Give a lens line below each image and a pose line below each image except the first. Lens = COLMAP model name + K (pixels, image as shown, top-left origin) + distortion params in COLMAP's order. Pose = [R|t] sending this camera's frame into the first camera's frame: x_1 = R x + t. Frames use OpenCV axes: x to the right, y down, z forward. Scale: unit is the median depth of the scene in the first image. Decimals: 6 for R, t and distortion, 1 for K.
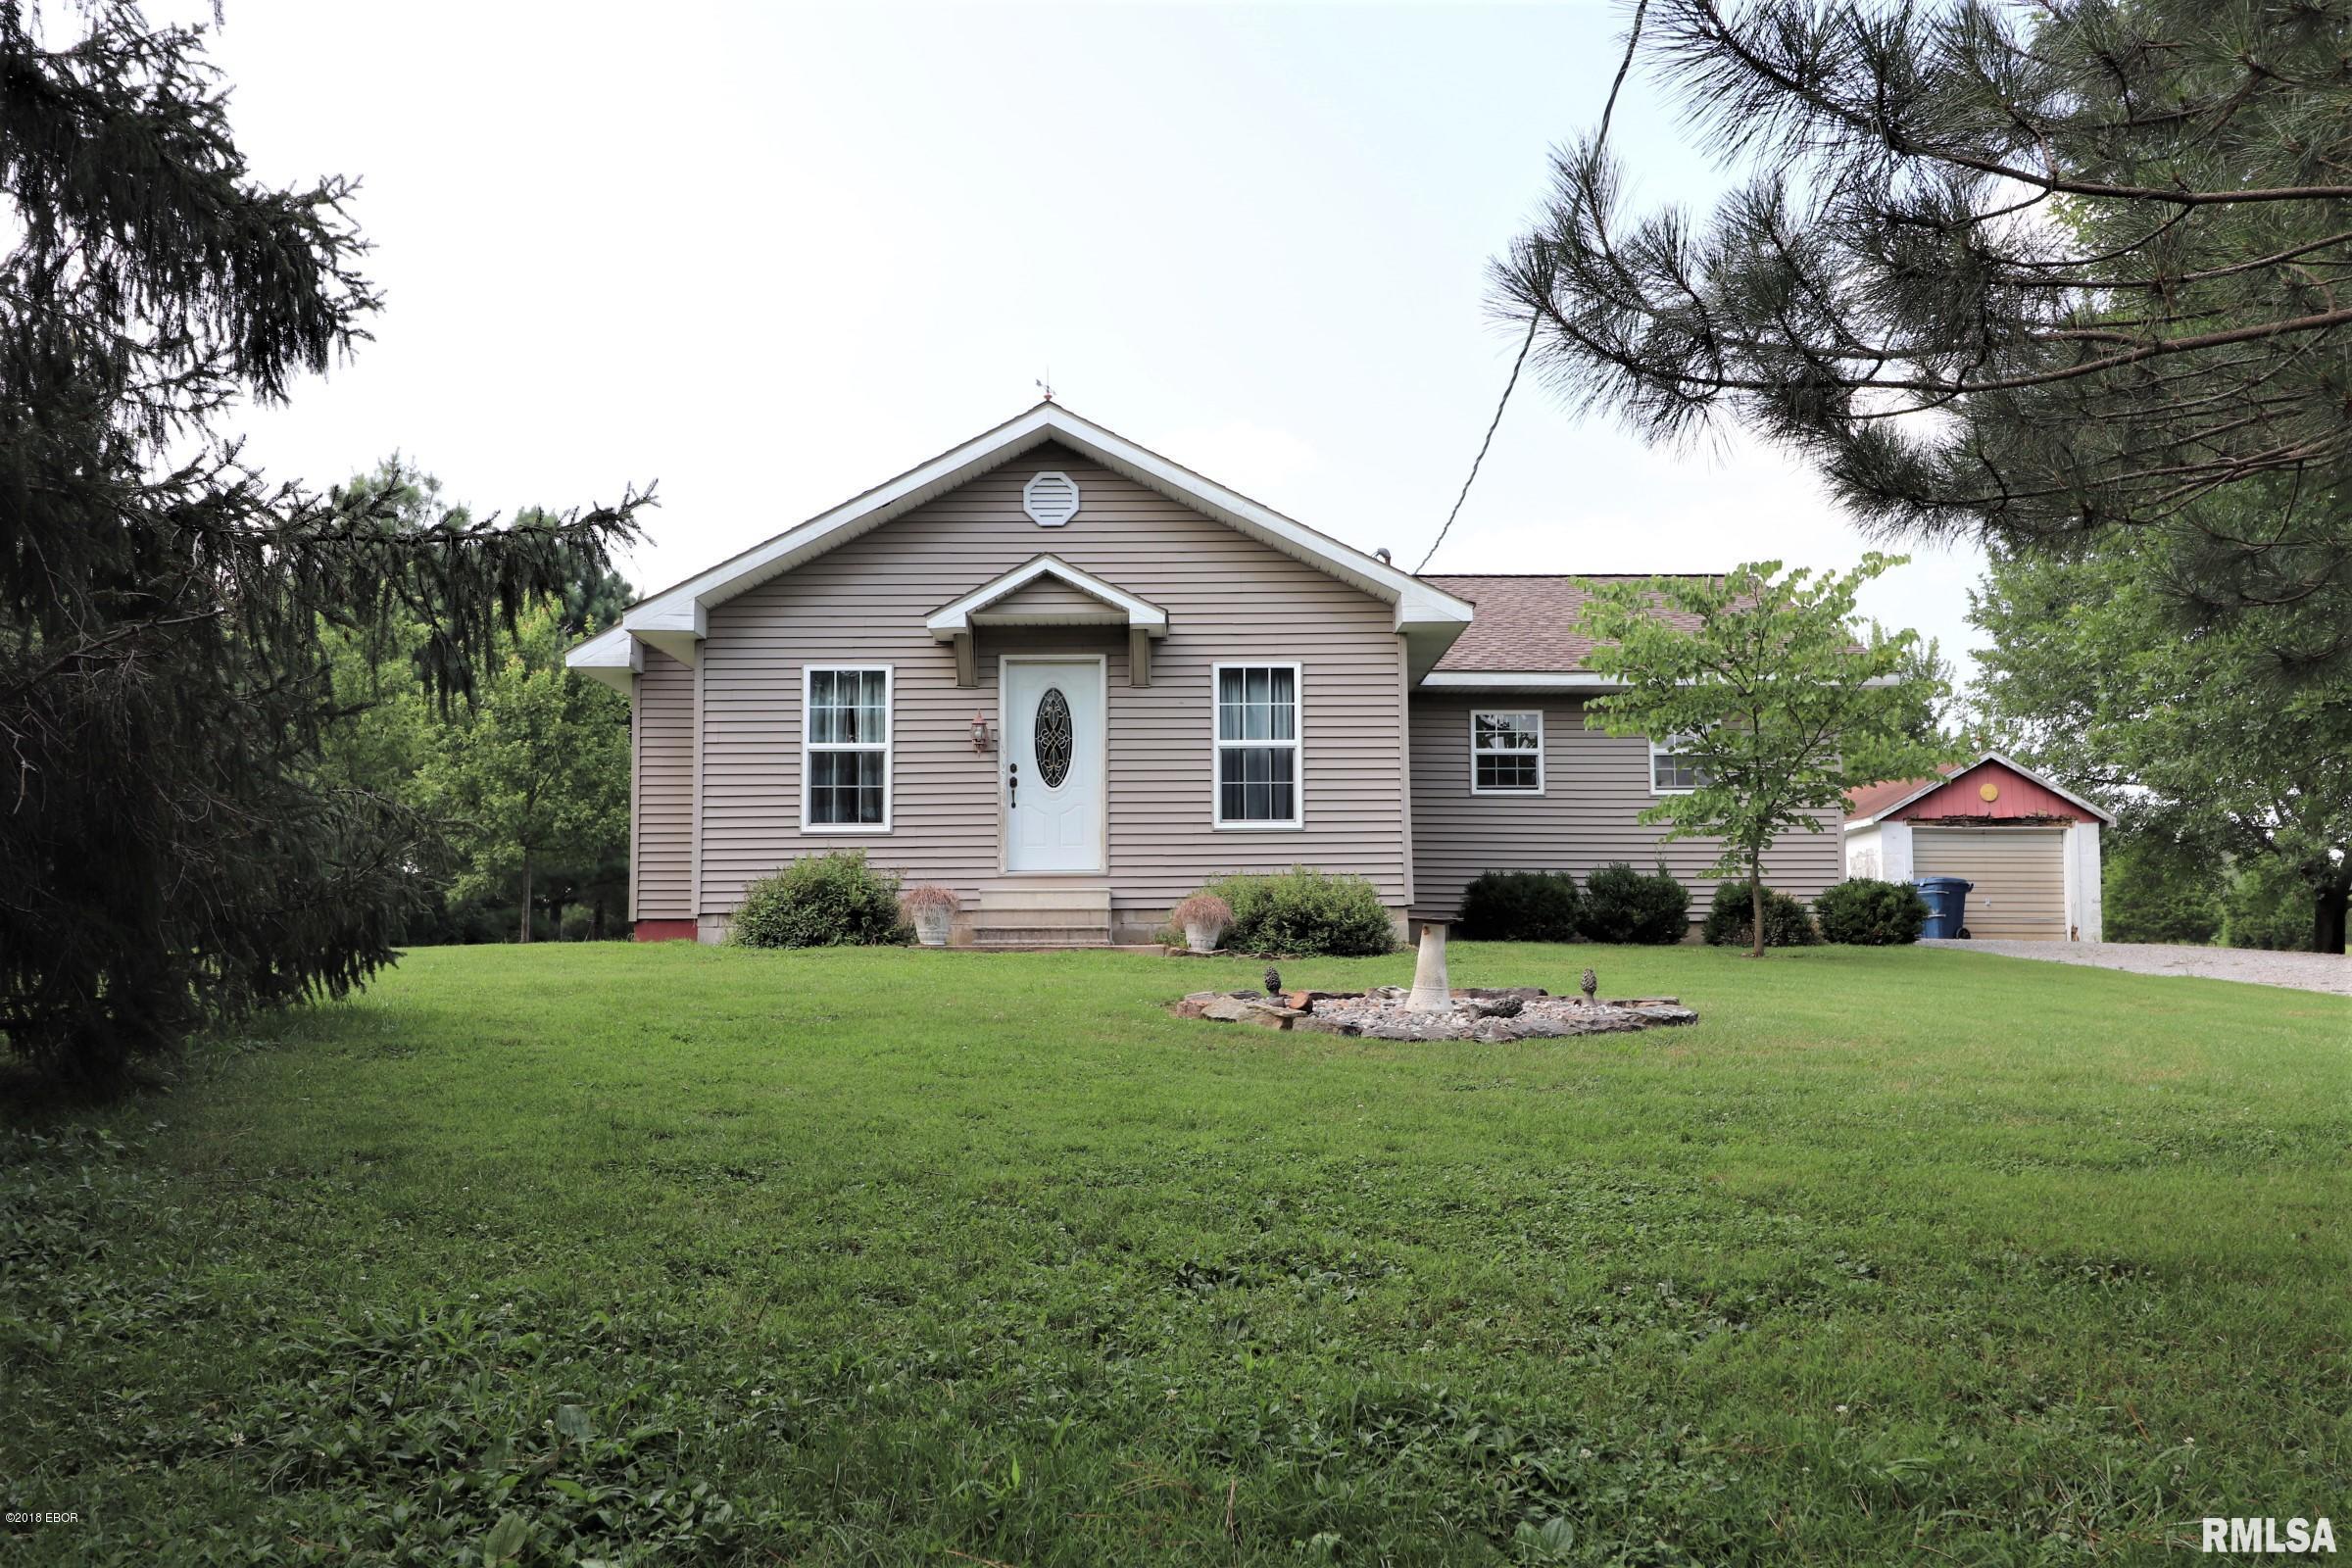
lens RADIAL K [[1942.9, 0, 1172.9], [0, 1942.9, 789.5], [0, 0, 1]] dist [0.013580, -0.005357]
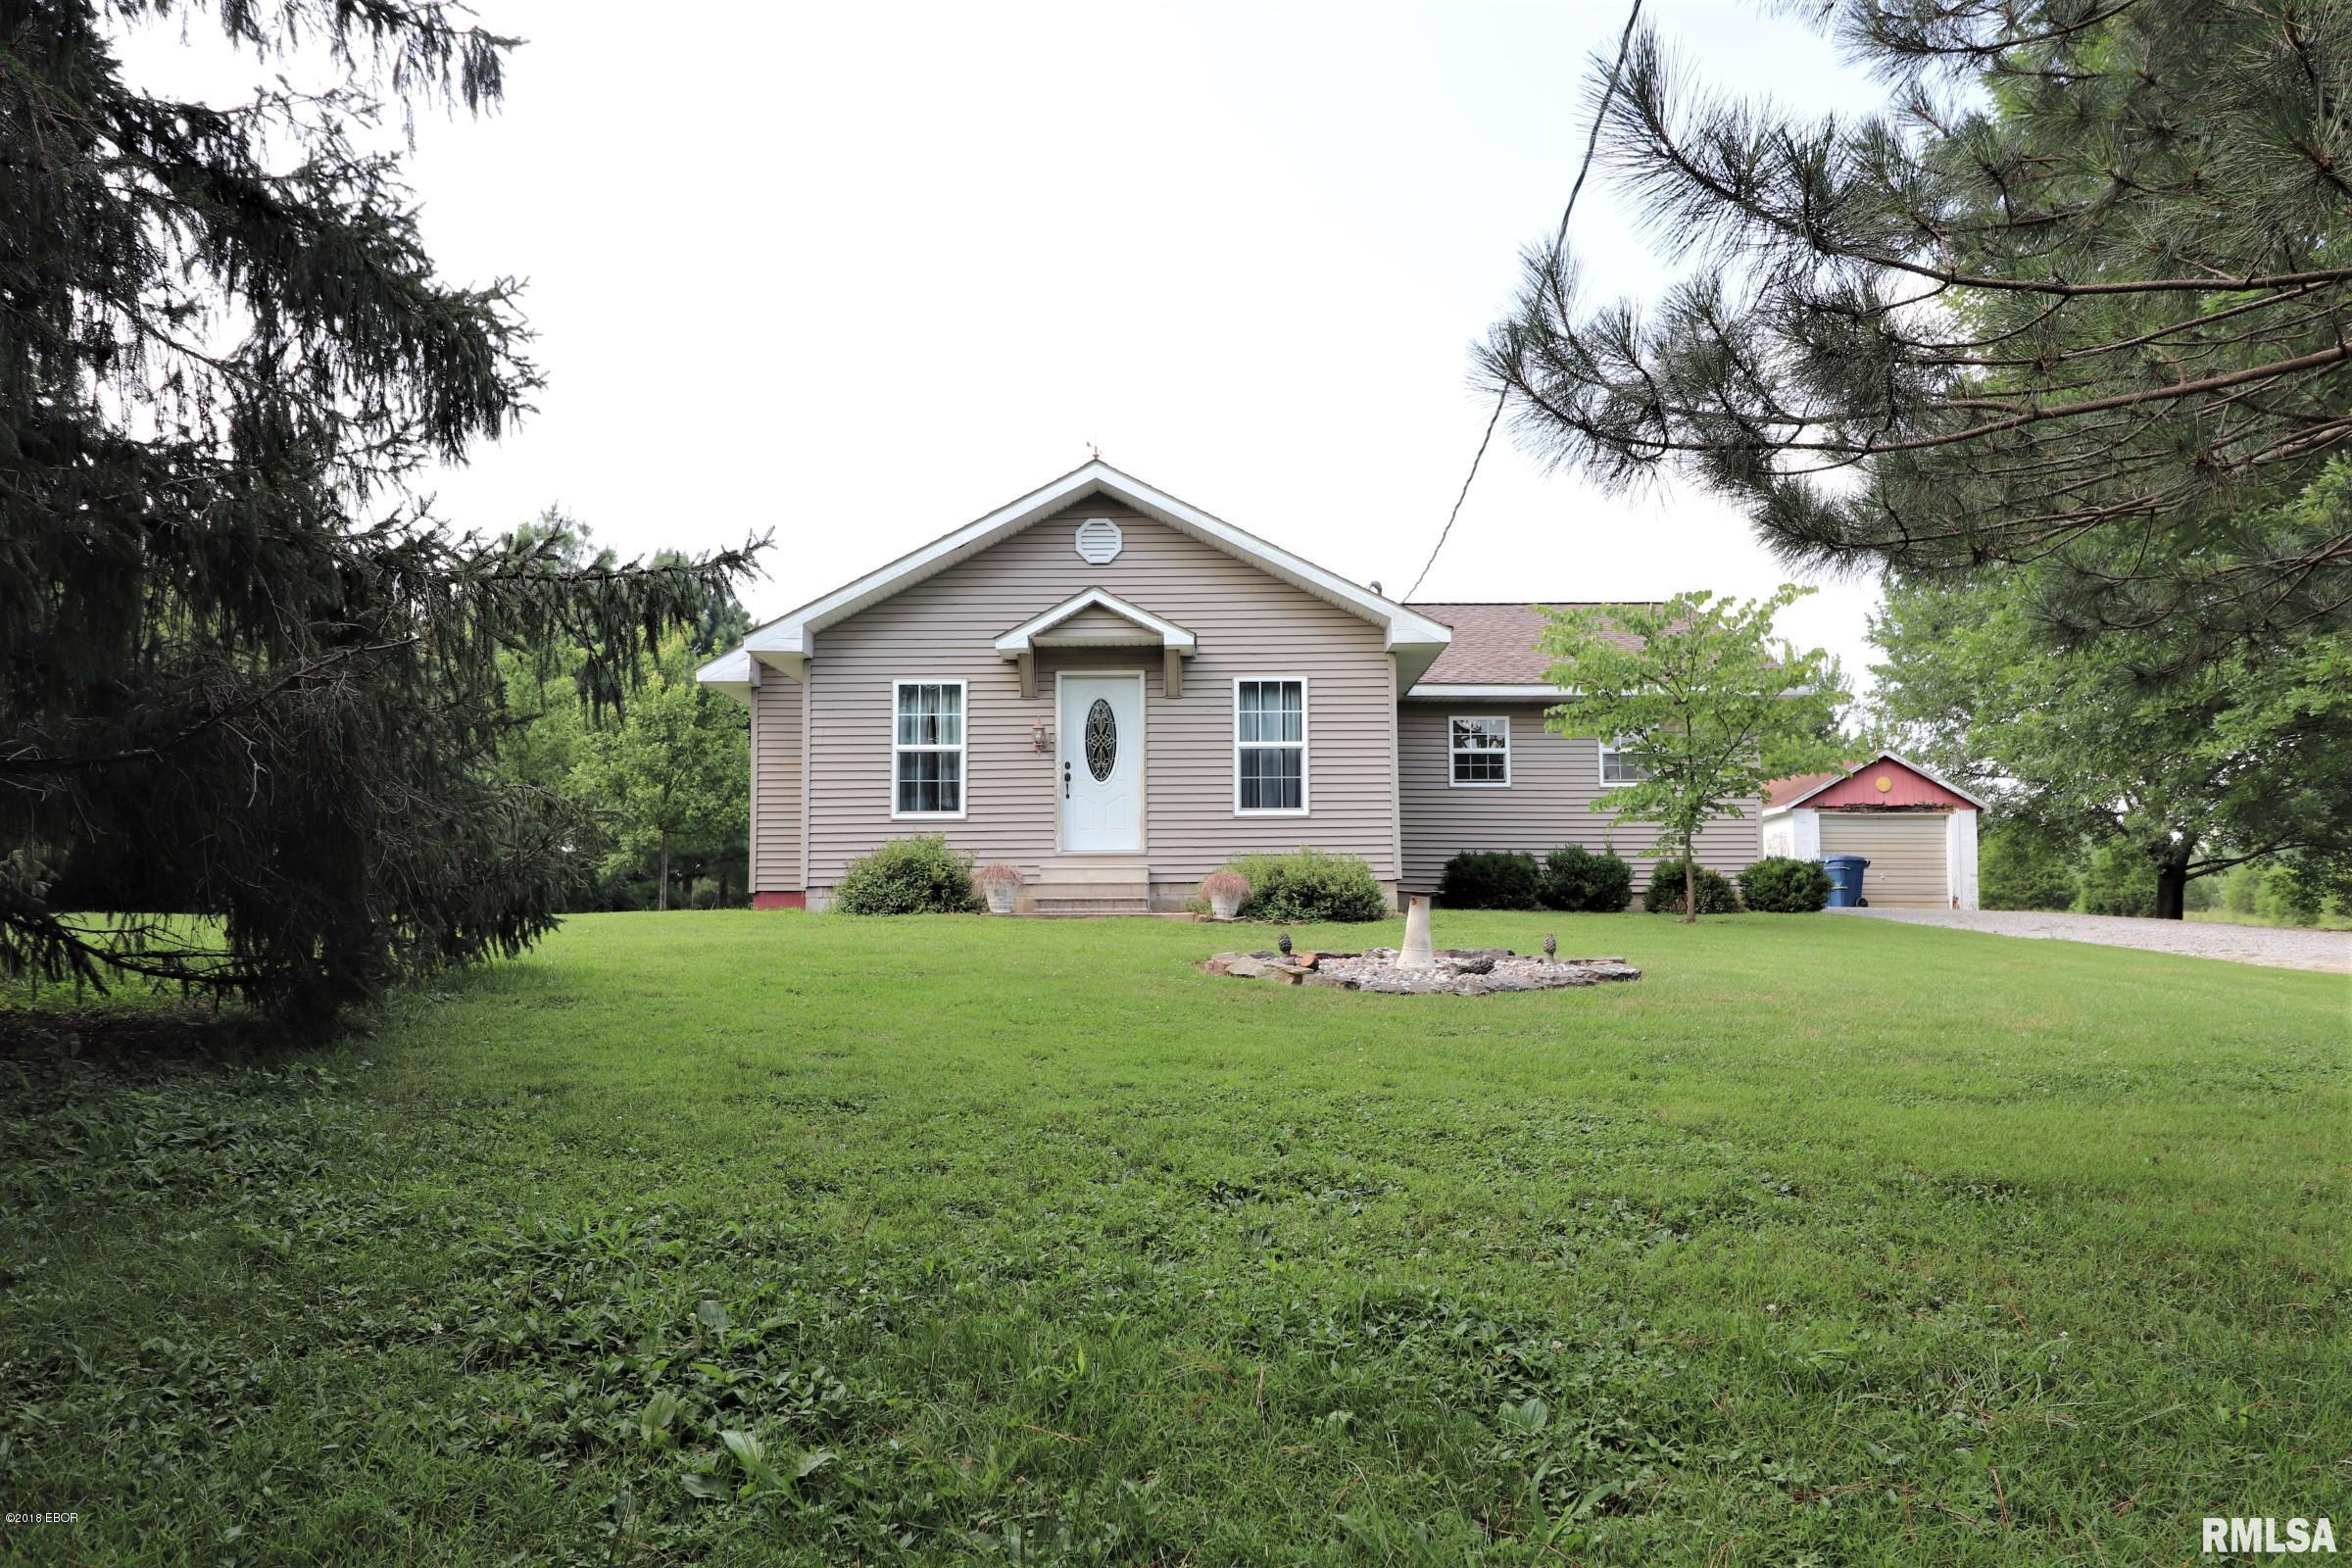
lens RADIAL K [[1619.1, 0, 1176.0], [0, 1619.1, 789.4], [0, 0, 1]] dist [0.008494, -0.008951]
pose [[0.999901, -0.001022, -0.013999, -0.002573], [0.001087, 0.999989, 0.004605, -0.001532], [0.013994, -0.004619, 0.999891, 0.001417]]
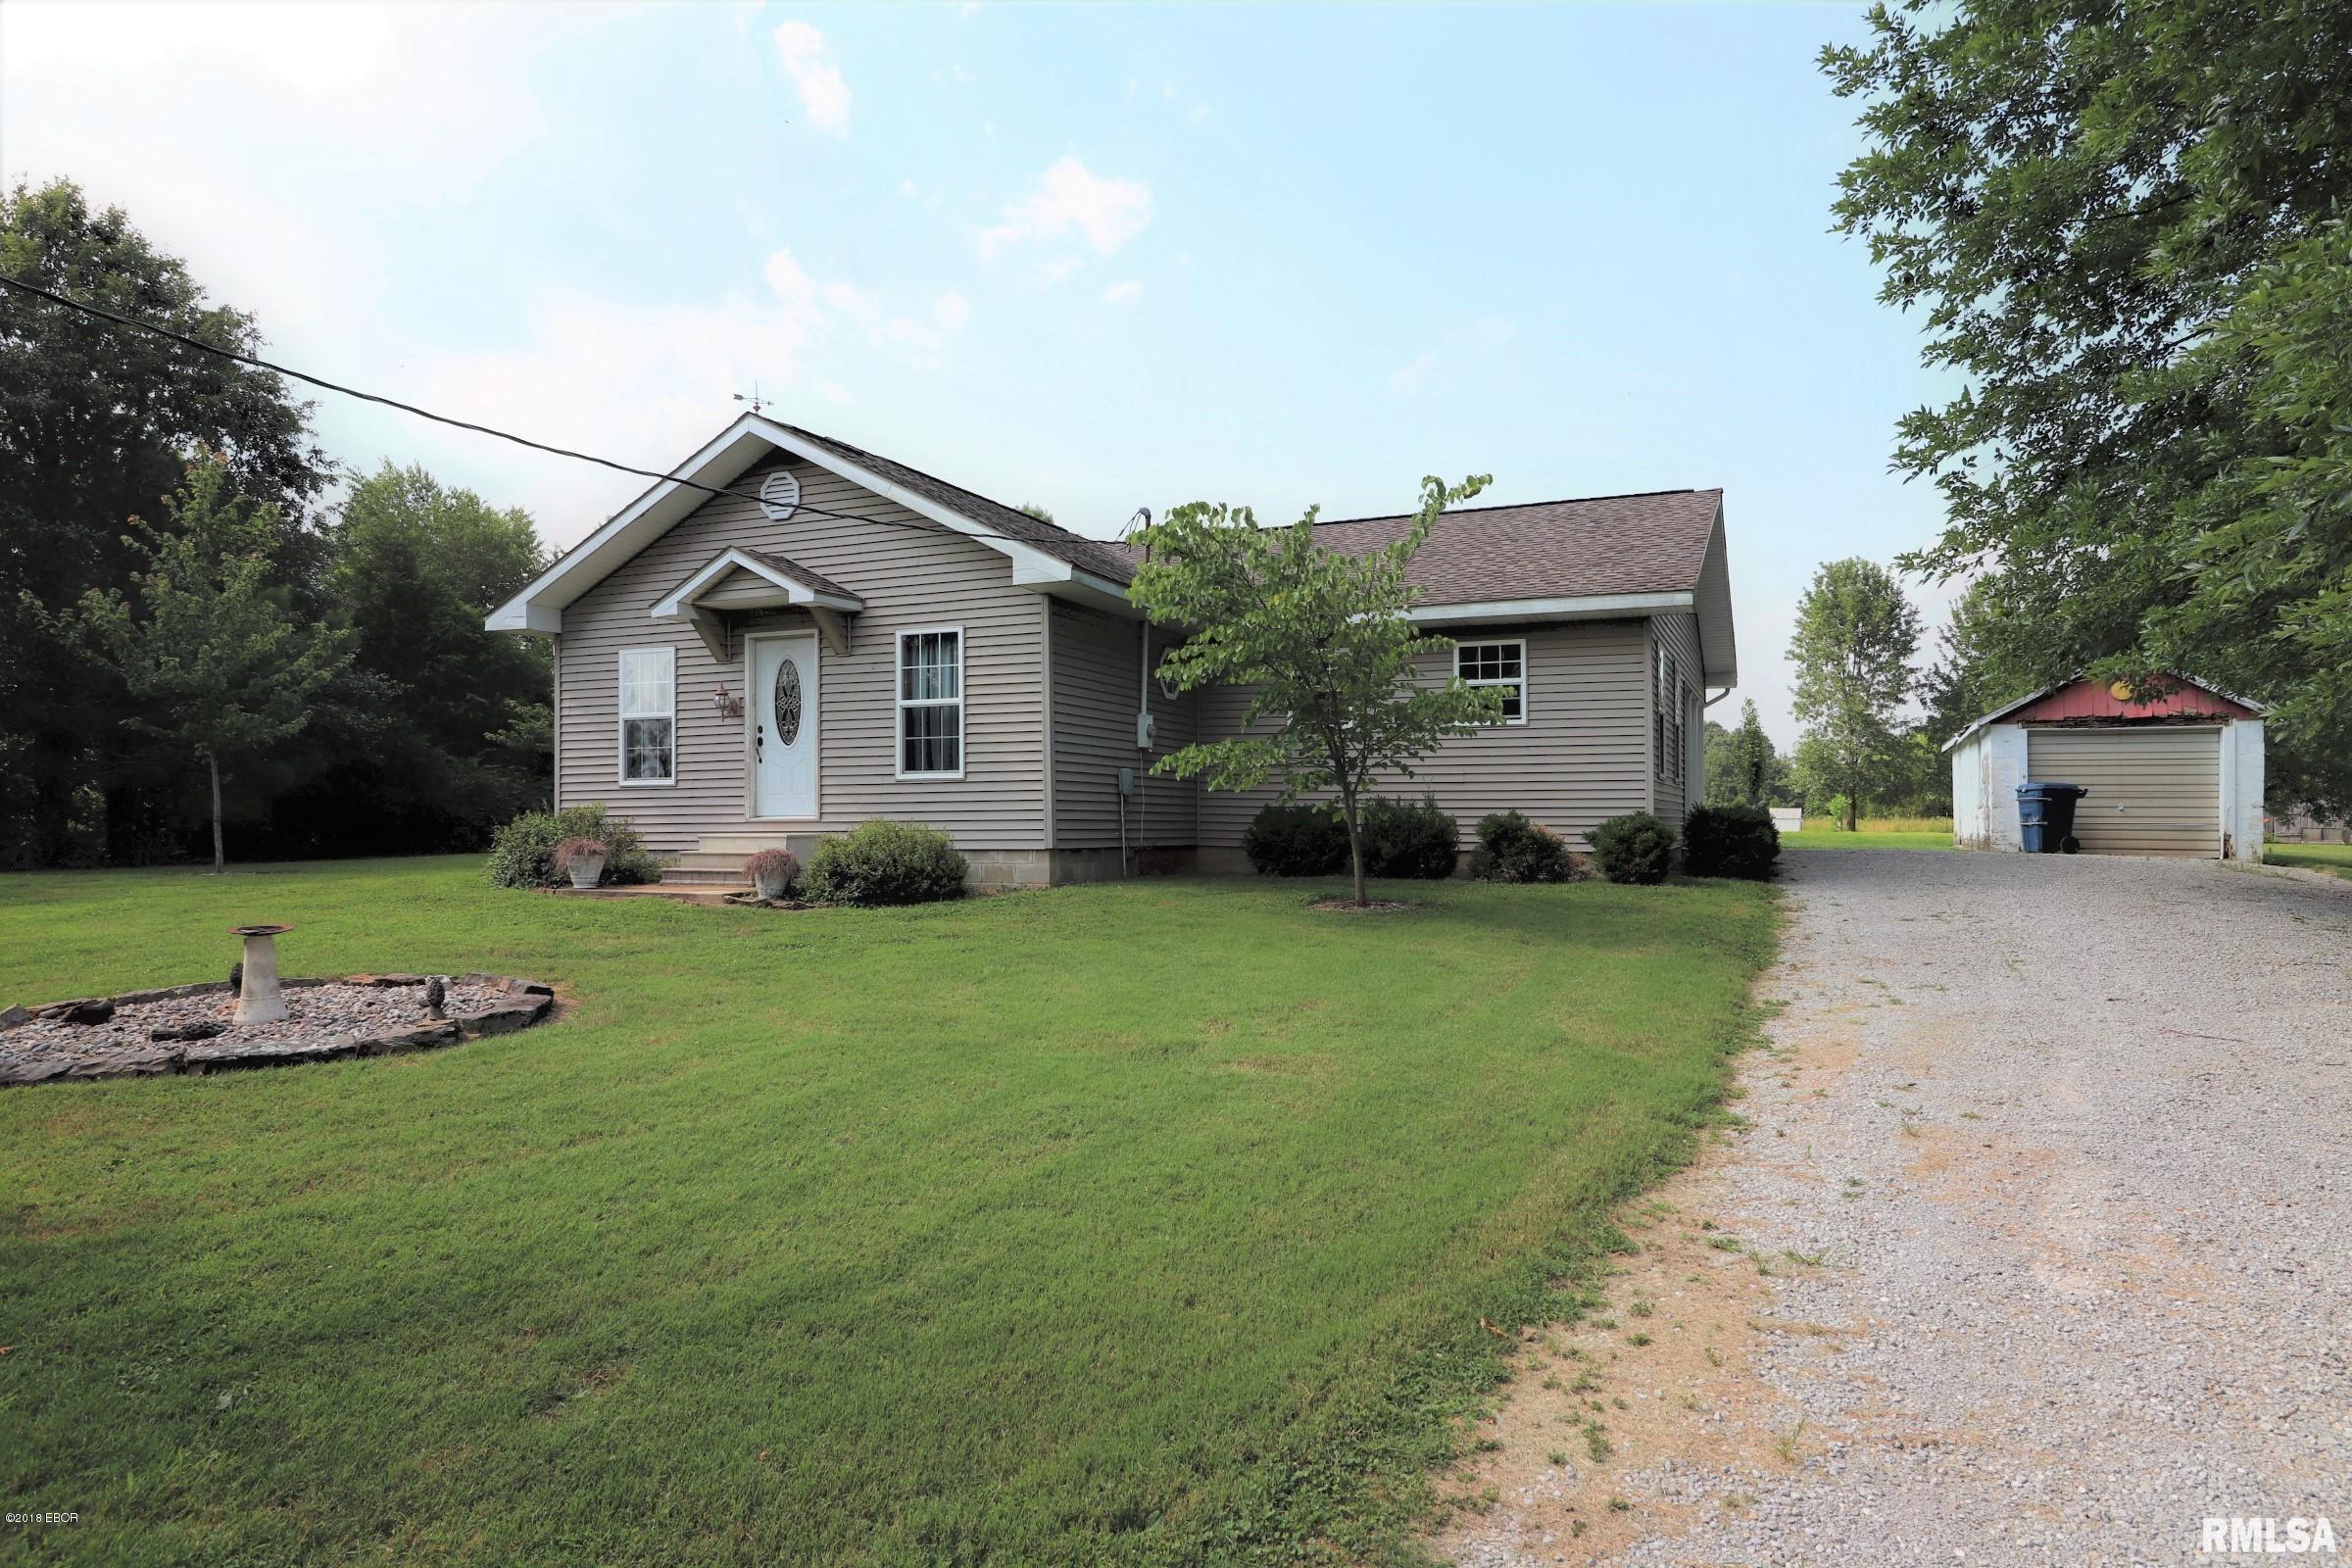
lens RADIAL K [[1435.1, 0, 1152.5], [0, 1435.1, 780.2], [0, 0, 1]] dist [0.000350, 0.002717]
pose [[0.913007, -0.011650, -0.407778, 1.116716], [0.036760, 0.997875, 0.053796, -0.042153], [0.406284, -0.064106, 0.911495, 0.681761]]
